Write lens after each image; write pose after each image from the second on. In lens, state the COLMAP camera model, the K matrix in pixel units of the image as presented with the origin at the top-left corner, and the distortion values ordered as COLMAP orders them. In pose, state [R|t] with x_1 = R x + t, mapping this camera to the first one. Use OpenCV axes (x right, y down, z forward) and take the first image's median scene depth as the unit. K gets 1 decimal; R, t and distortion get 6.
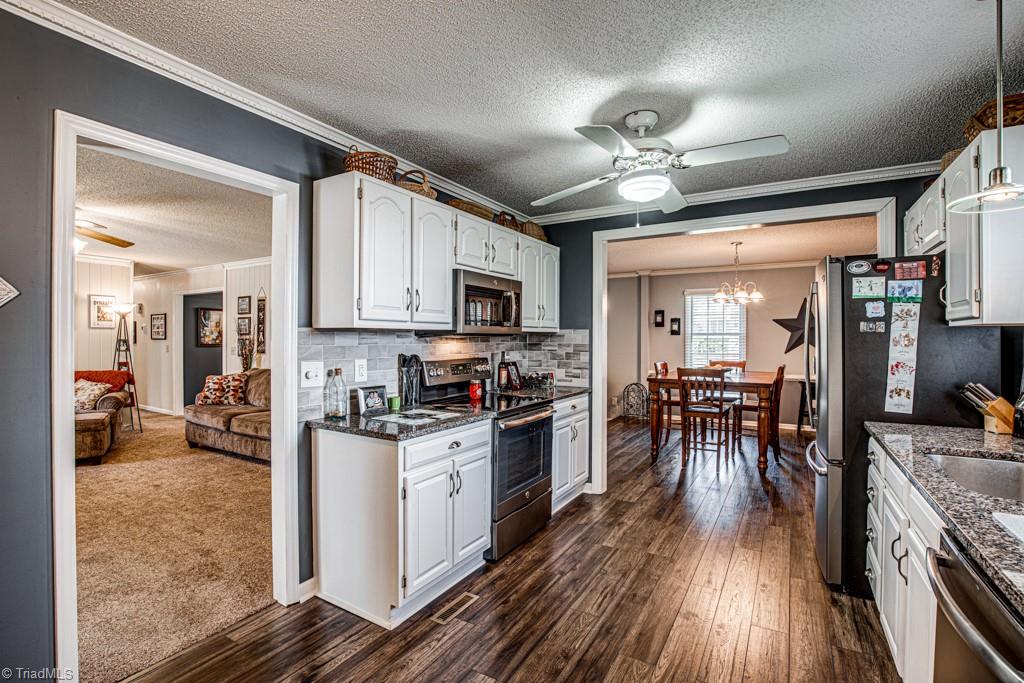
lens RADIAL K [[472.8, 0, 514.0], [0, 472.8, 339.5], [0, 0, 1]] dist [-0.031287, 0.000331]
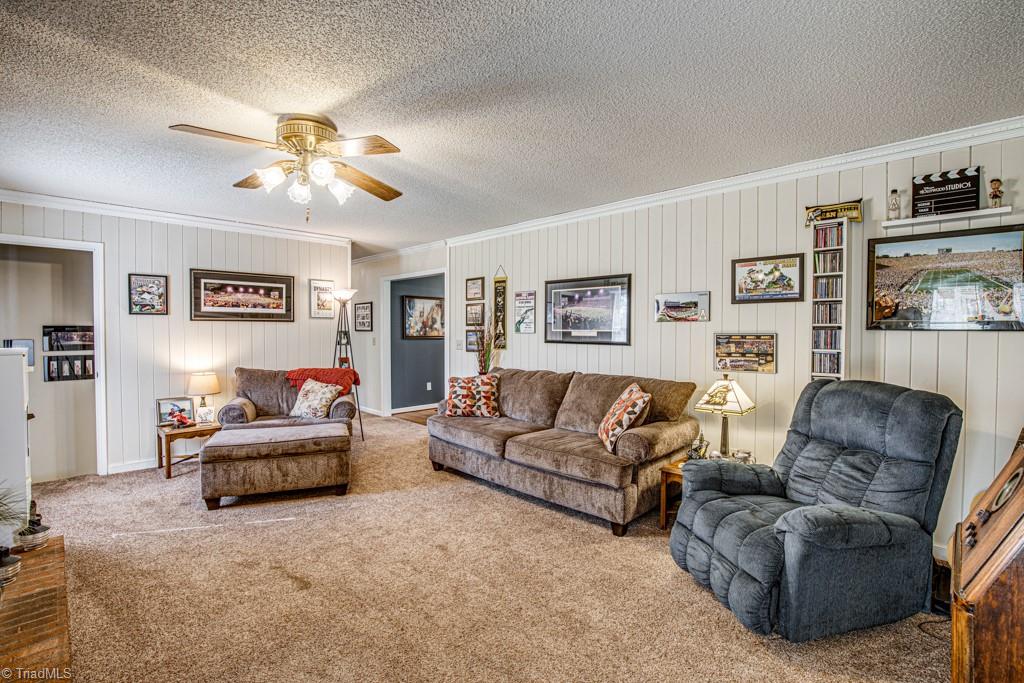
lens RADIAL K [[468.4, 0, 516.9], [0, 468.4, 340.9], [0, 0, 1]] dist [-0.041150, 0.008850]
pose [[0.970135, 0.005217, -0.242511, -0.399168], [-0.000169, 0.999783, 0.020833, -0.000168], [0.242567, -0.020170, 0.969925, 0.296419]]
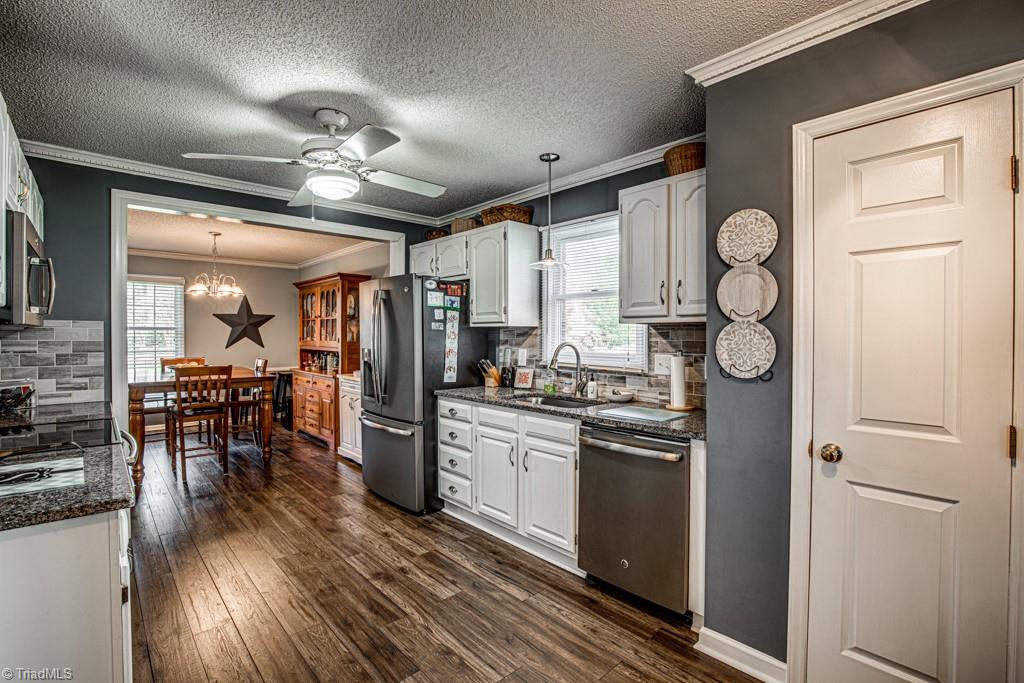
lens RADIAL K [[472.8, 0, 514.0], [0, 472.8, 339.5], [0, 0, 1]] dist [-0.031287, 0.000331]
pose [[0.287212, -0.011059, 0.957803, -0.211044], [0.000454, 0.999935, 0.011409, -0.000482], [-0.957867, -0.002842, 0.287198, 0.118750]]
